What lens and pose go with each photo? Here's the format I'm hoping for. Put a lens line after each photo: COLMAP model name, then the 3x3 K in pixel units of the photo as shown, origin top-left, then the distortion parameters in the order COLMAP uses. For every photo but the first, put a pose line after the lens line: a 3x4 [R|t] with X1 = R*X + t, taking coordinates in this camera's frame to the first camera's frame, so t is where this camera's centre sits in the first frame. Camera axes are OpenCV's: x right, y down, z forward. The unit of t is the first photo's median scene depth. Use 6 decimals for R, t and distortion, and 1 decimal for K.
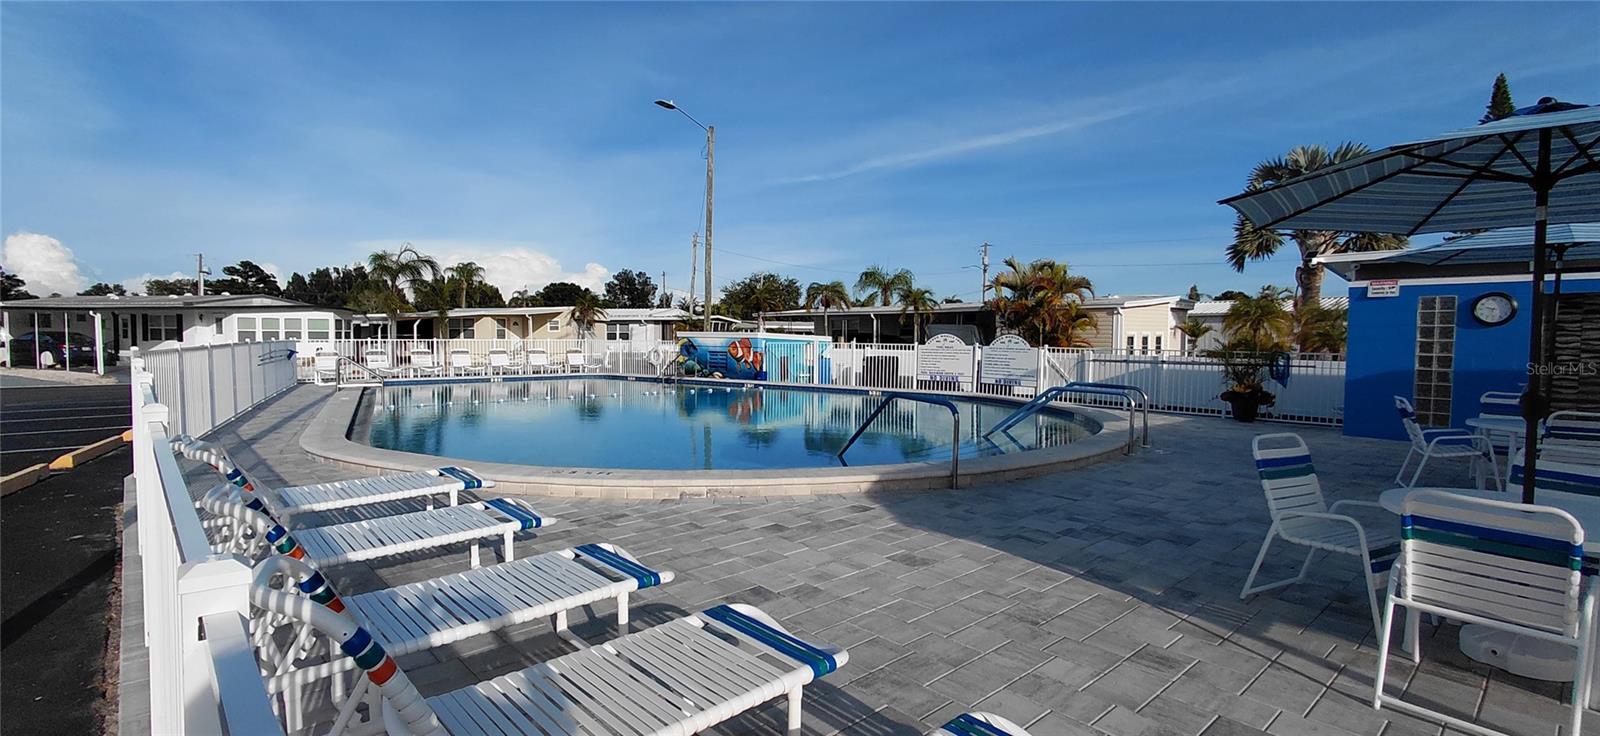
lens RADIAL K [[728.4, 0, 798.0], [0, 728.4, 360.3], [0, 0, 1]] dist [-0.009255, 0.002078]
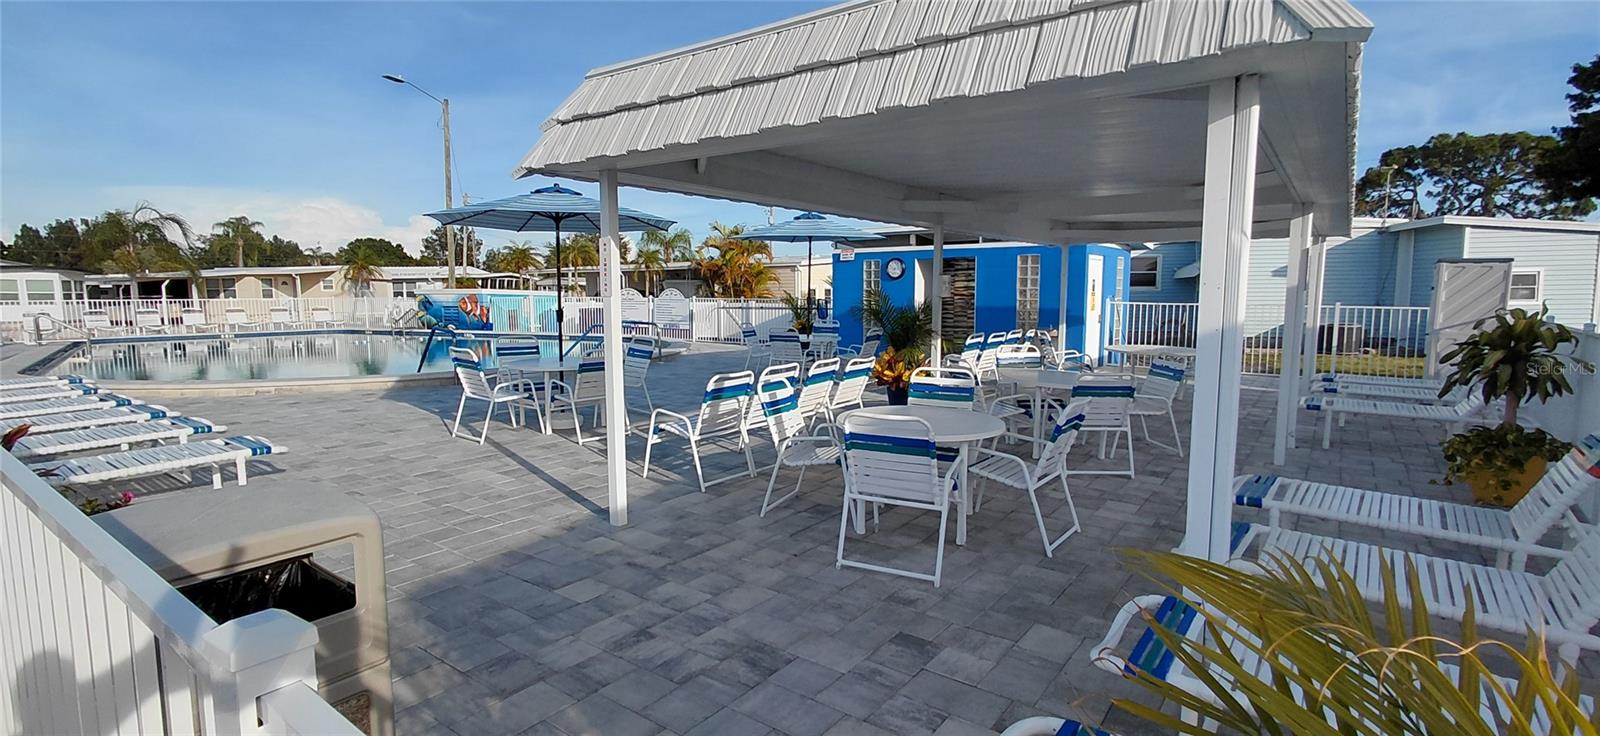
lens RADIAL K [[728.4, 0, 801.8], [0, 728.4, 375.8], [0, 0, 1]] dist [-0.009255, 0.002078]
pose [[0.979190, -0.033357, 0.200186, 0.126742], [0.017106, 0.996455, 0.082368, 0.007740], [-0.202224, -0.077229, 0.976289, -0.147882]]
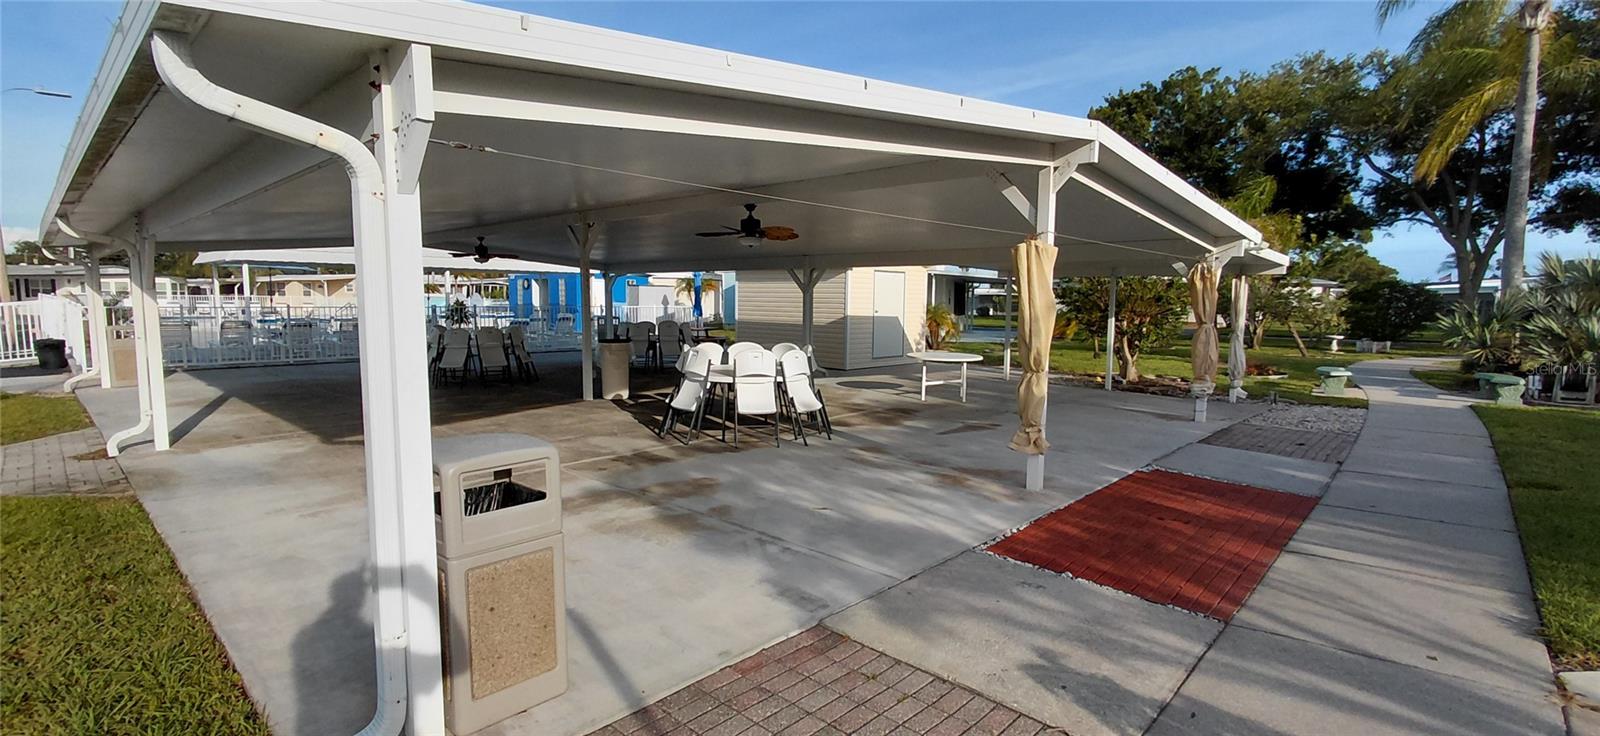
lens RADIAL K [[706.4, 0, 806.7], [0, 706.4, 366.6], [0, 0, 1]] dist [0.018833, 0.000072]
pose [[0.995700, -0.010221, 0.092073, 0.559048], [0.004279, 0.997908, 0.064509, 0.027868], [-0.092540, -0.063837, 0.993661, -0.638983]]
